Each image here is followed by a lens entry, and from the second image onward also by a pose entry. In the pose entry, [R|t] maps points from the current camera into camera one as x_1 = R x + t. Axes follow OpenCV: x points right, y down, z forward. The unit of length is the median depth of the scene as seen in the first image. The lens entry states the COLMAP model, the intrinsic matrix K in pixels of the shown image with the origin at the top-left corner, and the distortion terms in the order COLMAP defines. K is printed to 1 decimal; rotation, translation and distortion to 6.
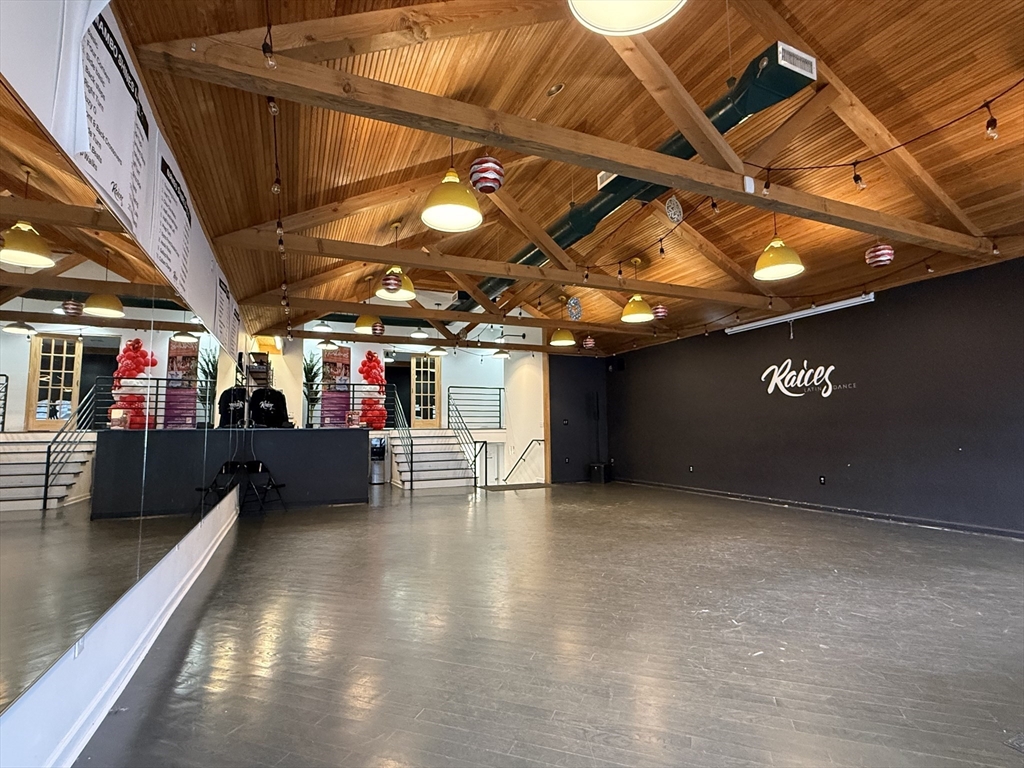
lens RADIAL K [[498.1, 0, 513.9], [0, 498.1, 386.2], [0, 0, 1]] dist [0.001586, 0.000542]
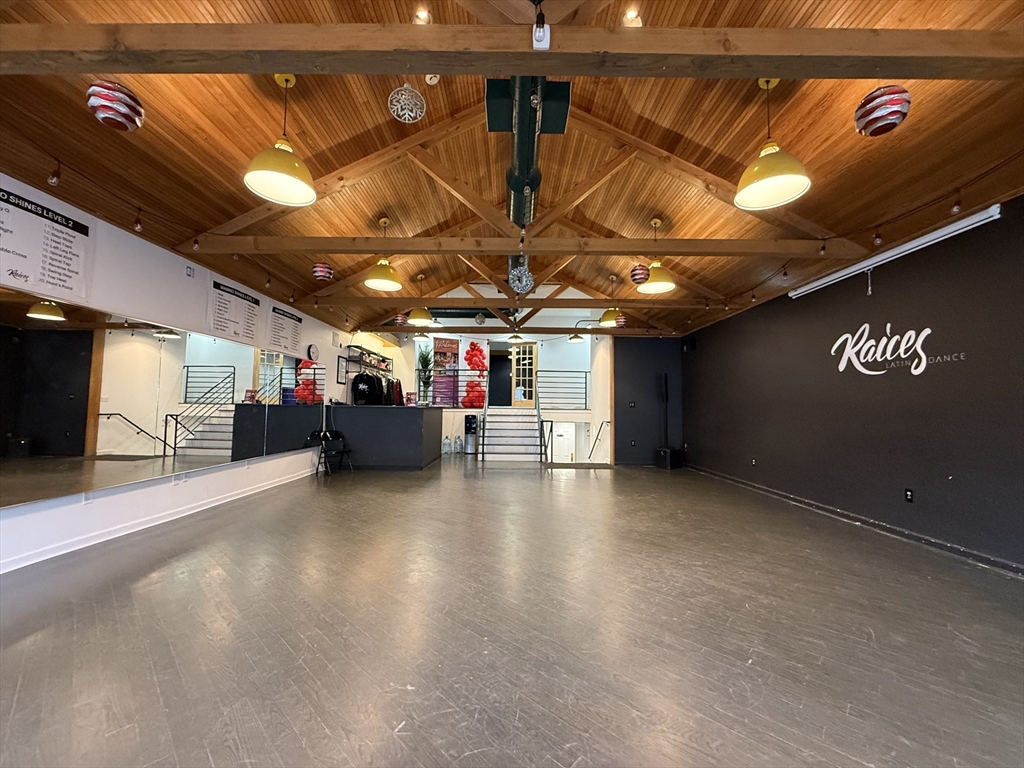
lens RADIAL K [[407.3, 0, 510.0], [0, 407.3, 384.9], [0, 0, 1]] dist [-0.001663, 0.000557]
pose [[0.913775, -0.000696, -0.406220, 0.241377], [0.012845, 0.999548, 0.027182, 0.009152], [0.406017, -0.030057, 0.913371, 0.186007]]
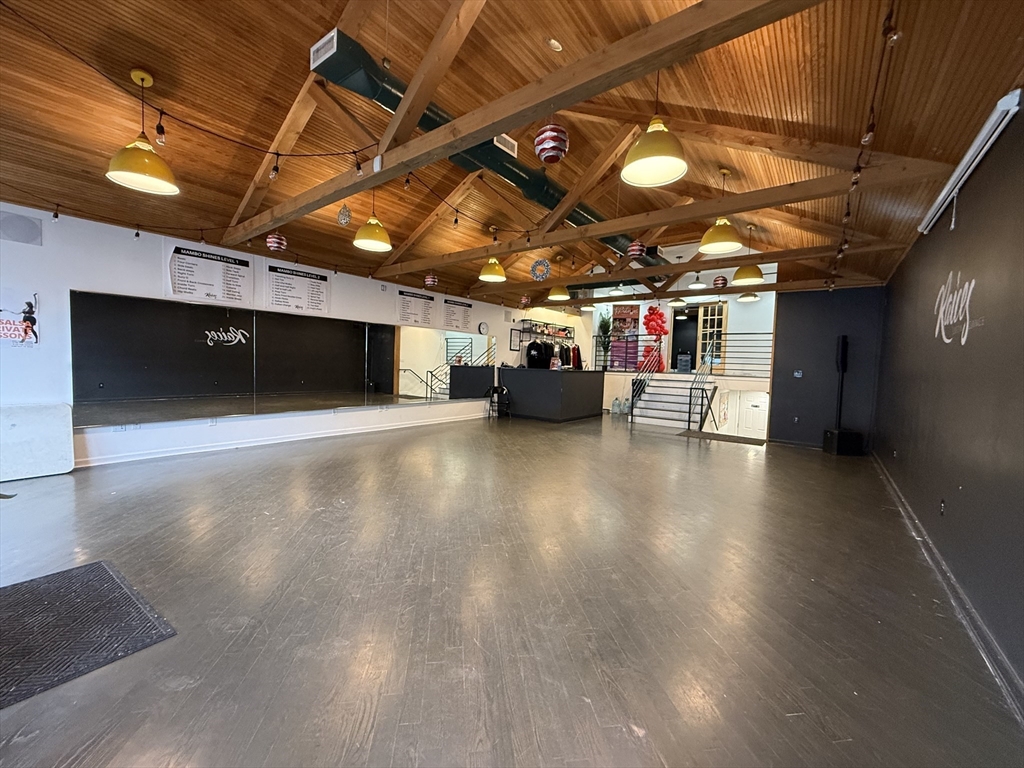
lens RADIAL K [[407.3, 0, 510.2], [0, 407.3, 383.7], [0, 0, 1]] dist [-0.001663, 0.000557]
pose [[0.474808, 0.072233, -0.877120, 0.539625], [0.038678, 0.993951, 0.102791, 0.000723], [0.879239, -0.082731, 0.469142, 0.296451]]
